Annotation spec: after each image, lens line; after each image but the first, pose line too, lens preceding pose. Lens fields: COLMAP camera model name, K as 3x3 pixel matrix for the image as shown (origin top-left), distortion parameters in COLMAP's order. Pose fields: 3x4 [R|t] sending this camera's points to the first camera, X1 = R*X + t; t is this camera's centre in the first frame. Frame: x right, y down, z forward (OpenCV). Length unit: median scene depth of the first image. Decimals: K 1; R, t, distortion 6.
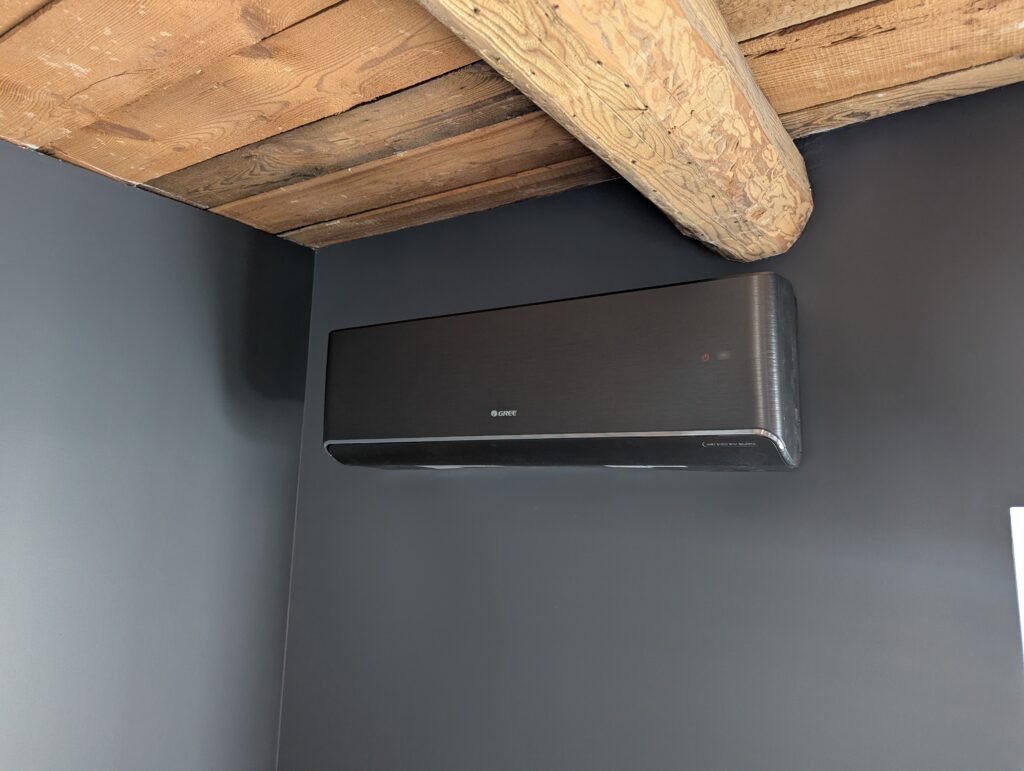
lens RADIAL K [[718.6, 0, 507.6], [0, 718.6, 375.6], [0, 0, 1]] dist [0.051101, -0.054389]
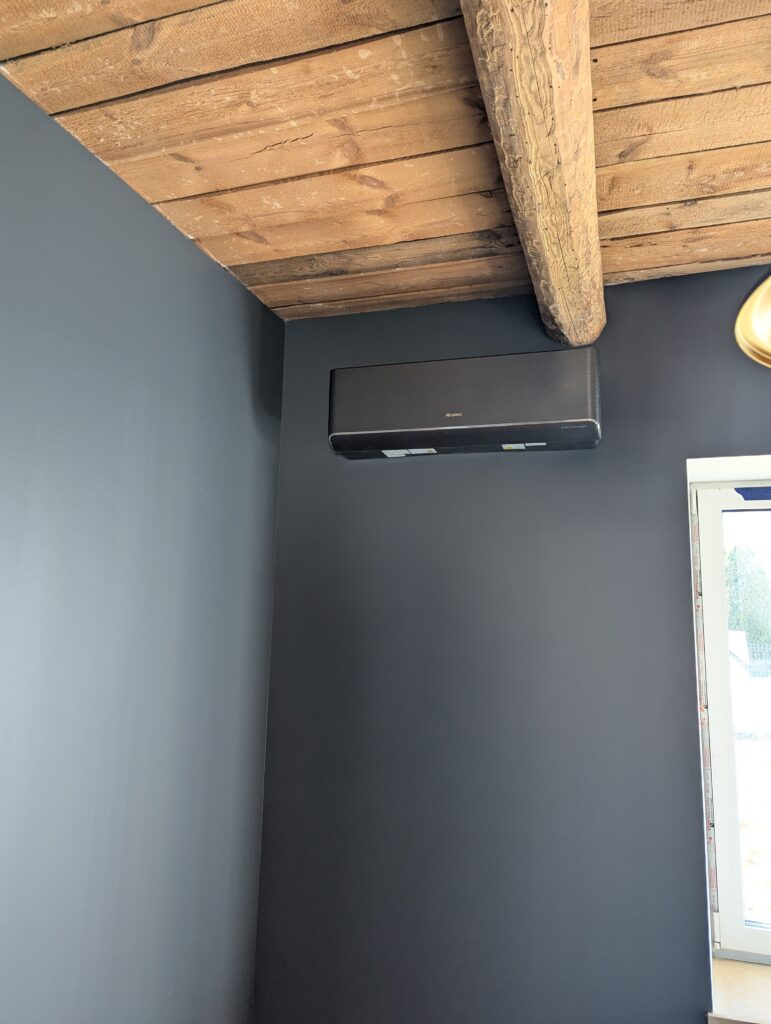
lens RADIAL K [[718.6, 0, 385.5], [0, 718.6, 512.0], [0, 0, 1]] dist [0.051101, -0.054389]
pose [[0.963147, 0.035936, 0.266563, -0.720970], [-0.041205, 0.999050, 0.014200, 0.308660], [-0.265800, -0.024661, 0.963713, -0.834329]]
